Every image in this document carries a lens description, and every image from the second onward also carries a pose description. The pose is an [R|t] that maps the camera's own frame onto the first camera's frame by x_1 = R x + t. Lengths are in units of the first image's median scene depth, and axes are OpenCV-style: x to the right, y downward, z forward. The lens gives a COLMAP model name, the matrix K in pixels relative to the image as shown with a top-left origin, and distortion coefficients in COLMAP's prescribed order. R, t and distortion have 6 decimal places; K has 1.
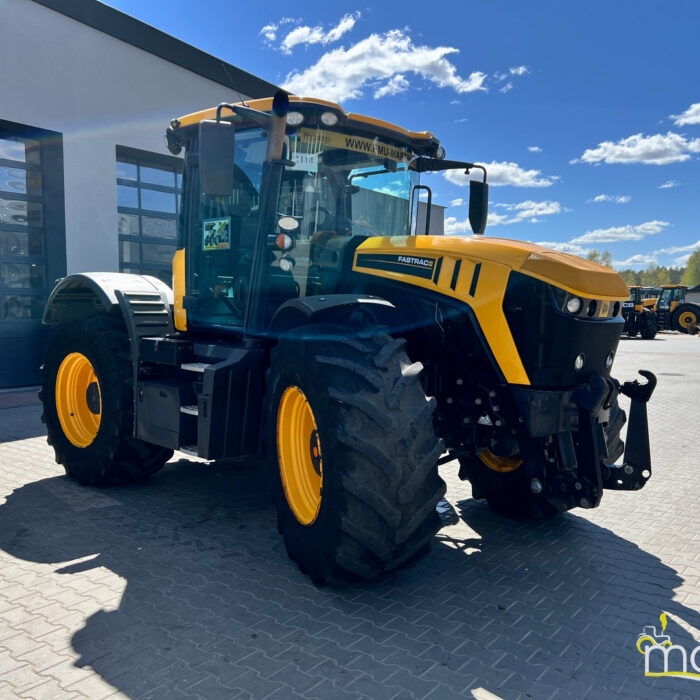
lens RADIAL K [[708.6, 0, 348.6], [0, 708.6, 346.2], [0, 0, 1]] dist [0.026978, 0.000000]
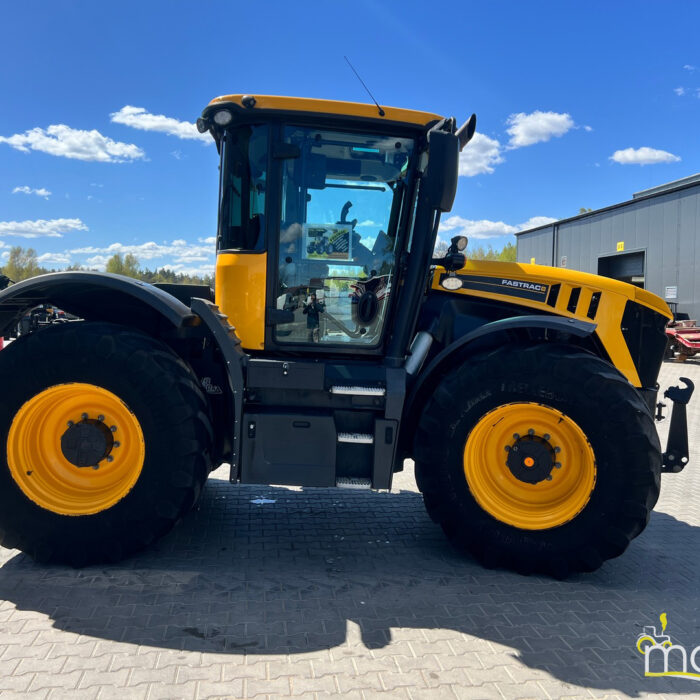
lens RADIAL K [[708.6, 0, 364.0], [0, 708.6, 344.5], [0, 0, 1]] dist [0.026978, 0.000000]
pose [[0.694278, -0.021774, 0.719377, -0.897784], [0.020209, 0.999738, 0.010756, -0.041296], [-0.719423, 0.007070, 0.694536, 0.384267]]
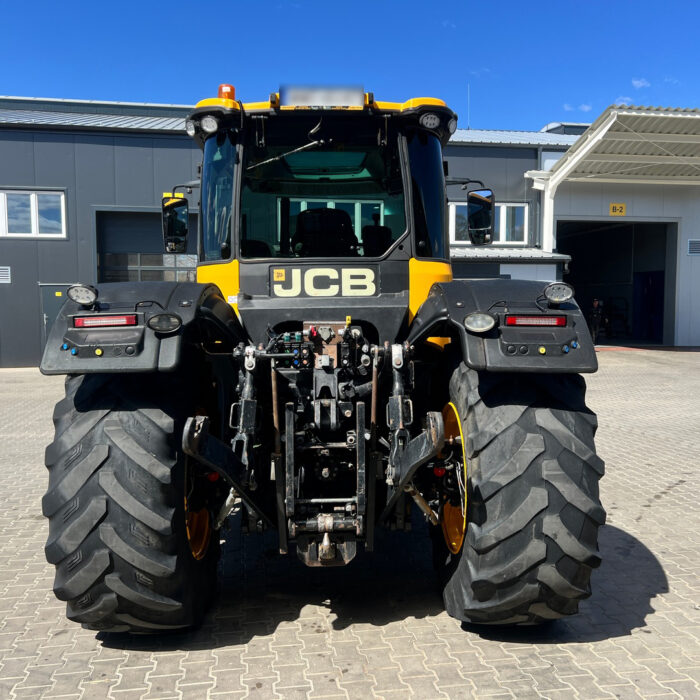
lens RADIAL K [[708.6, 0, 357.6], [0, 708.6, 352.0], [0, 0, 1]] dist [0.026978, 0.000000]
pose [[-0.724357, -0.045317, 0.687934, -0.909462], [0.036779, 0.993876, 0.104197, -0.150011], [-0.688443, 0.100778, -0.718255, 2.052702]]
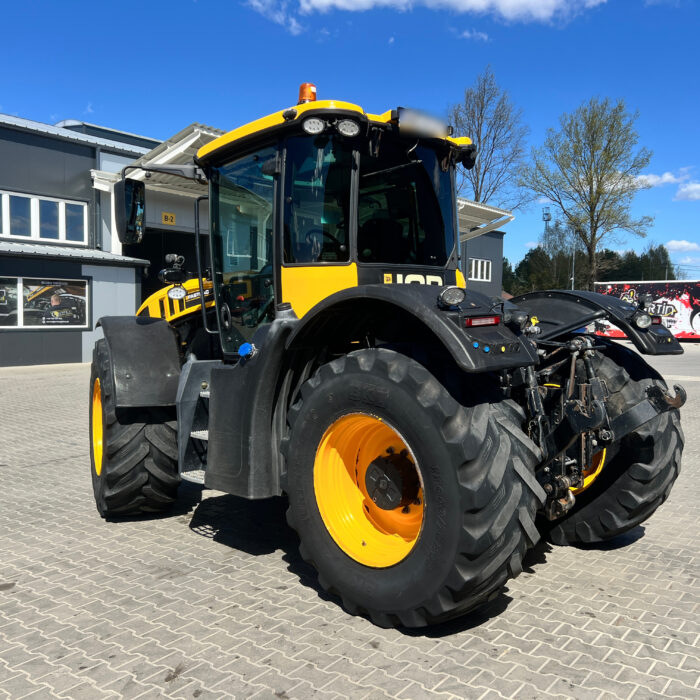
lens RADIAL K [[708.6, 0, 355.9], [0, 708.6, 350.8], [0, 0, 1]] dist [0.026978, 0.000000]
pose [[-0.999941, -0.010827, 0.001293, -0.113243], [-0.010625, 0.994149, 0.107489, -0.163796], [-0.002449, 0.107469, -0.994205, 2.465484]]
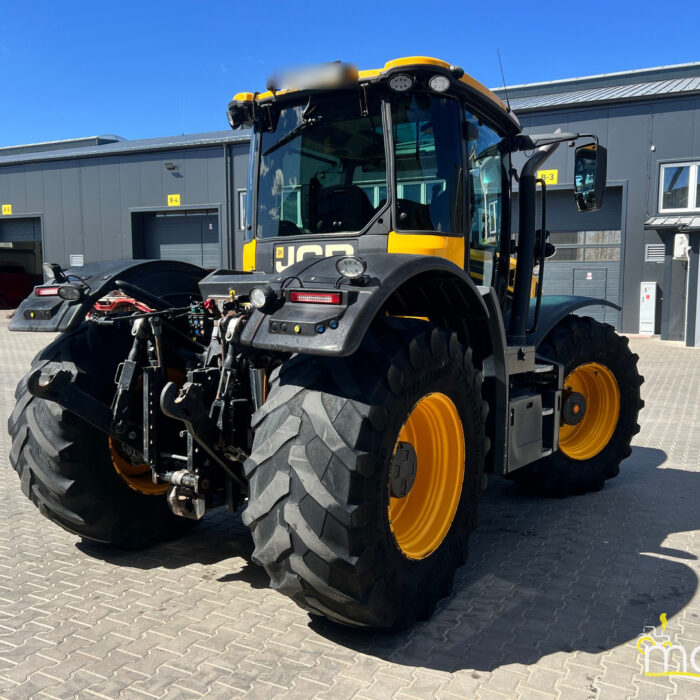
lens RADIAL K [[708.6, 0, 353.5], [0, 708.6, 347.8], [0, 0, 1]] dist [0.026978, 0.000000]
pose [[-0.166420, -0.089496, 0.981985, -1.207287], [0.048524, 0.993923, 0.098807, -0.116340], [-0.984860, 0.064093, -0.161065, 1.487736]]
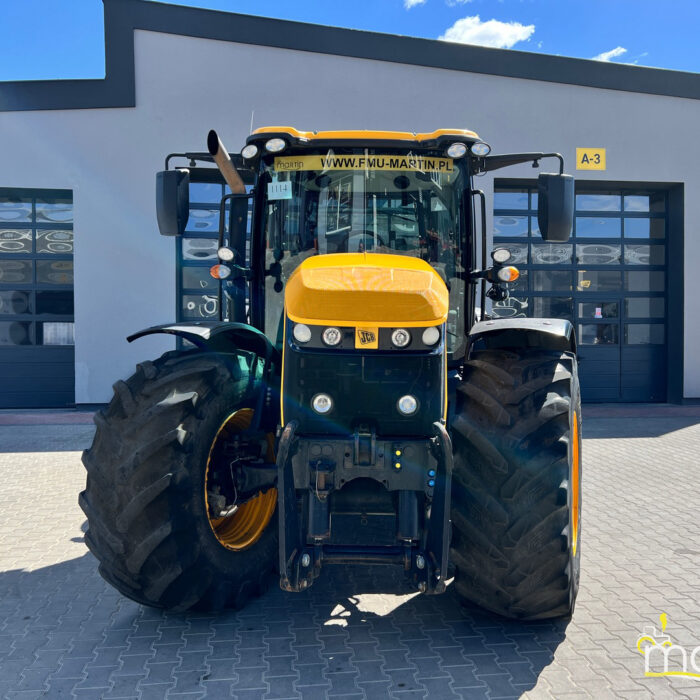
lens RADIAL K [[708.6, 0, 347.8], [0, 708.6, 348.7], [0, 0, 1]] dist [0.026978, 0.000000]
pose [[0.692329, 0.015465, -0.721416, 0.775677], [-0.039901, 0.999061, -0.016876, -0.024345], [0.720478, 0.040469, 0.692296, 0.401333]]
